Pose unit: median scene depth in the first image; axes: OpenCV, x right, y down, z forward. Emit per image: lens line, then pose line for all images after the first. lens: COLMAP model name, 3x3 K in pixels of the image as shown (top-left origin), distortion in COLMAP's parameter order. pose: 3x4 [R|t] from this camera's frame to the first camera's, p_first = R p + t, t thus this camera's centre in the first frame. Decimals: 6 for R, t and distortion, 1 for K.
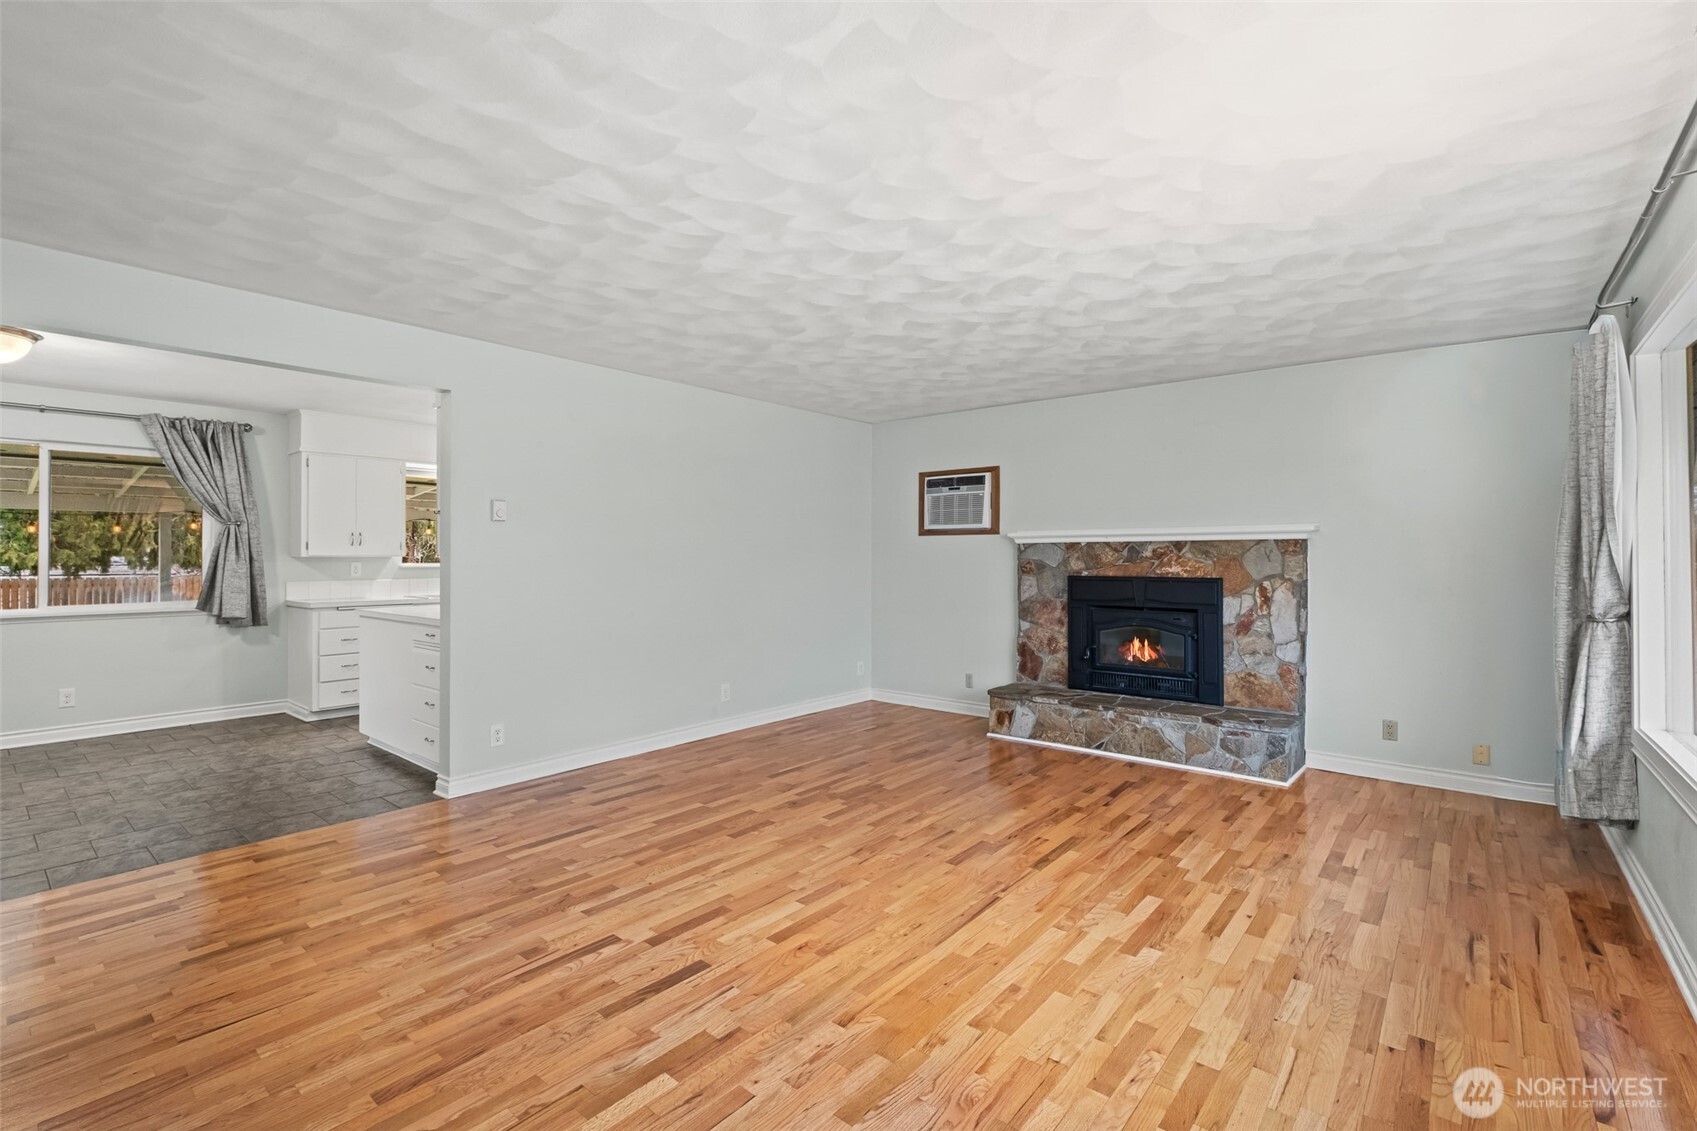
lens RADIAL K [[741.3, 0, 849.2], [0, 741.3, 560.4], [0, 0, 1]] dist [-0.004361, -0.000201]
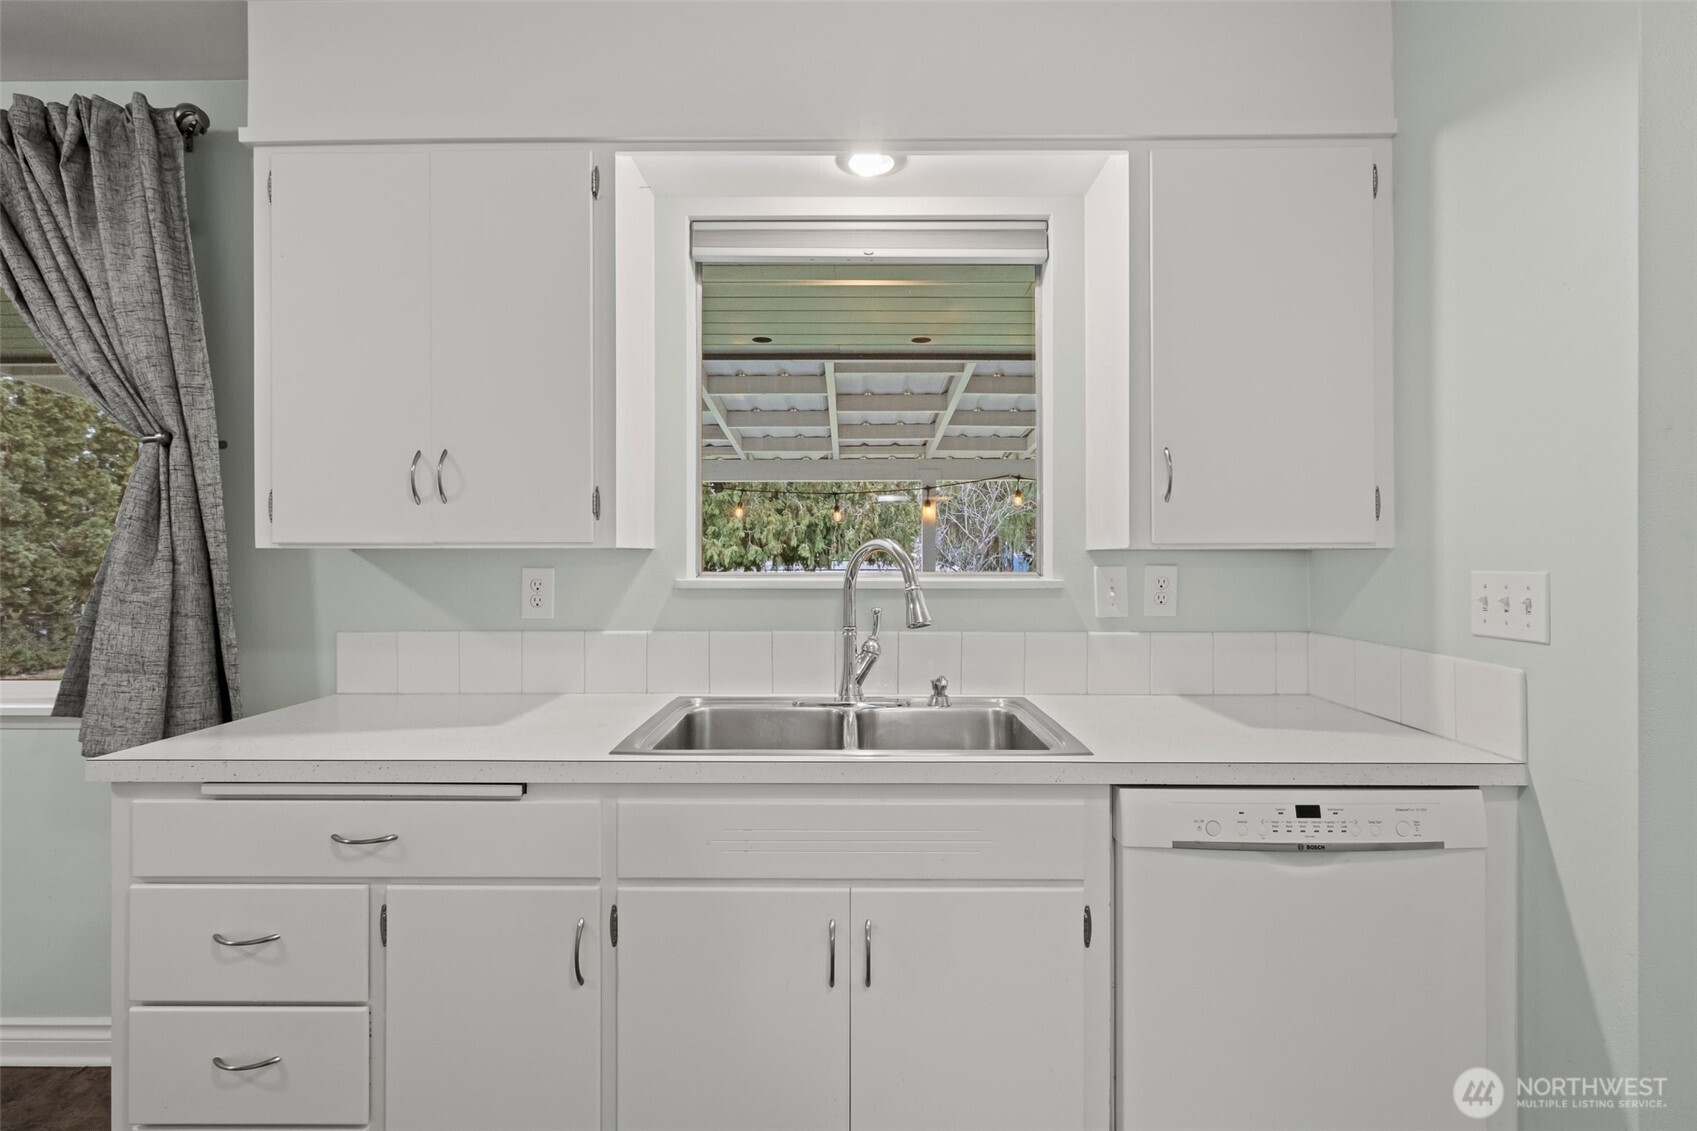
lens RADIAL K [[777.7, 0, 847.6], [0, 777.7, 557.8], [0, 0, 1]] dist [0.001970, 0.000073]
pose [[0.641969, 0.005369, -0.766712, -0.361570], [-0.002991, 0.999985, 0.004498, -0.002940], [0.766725, -0.000595, 0.641975, 0.896585]]
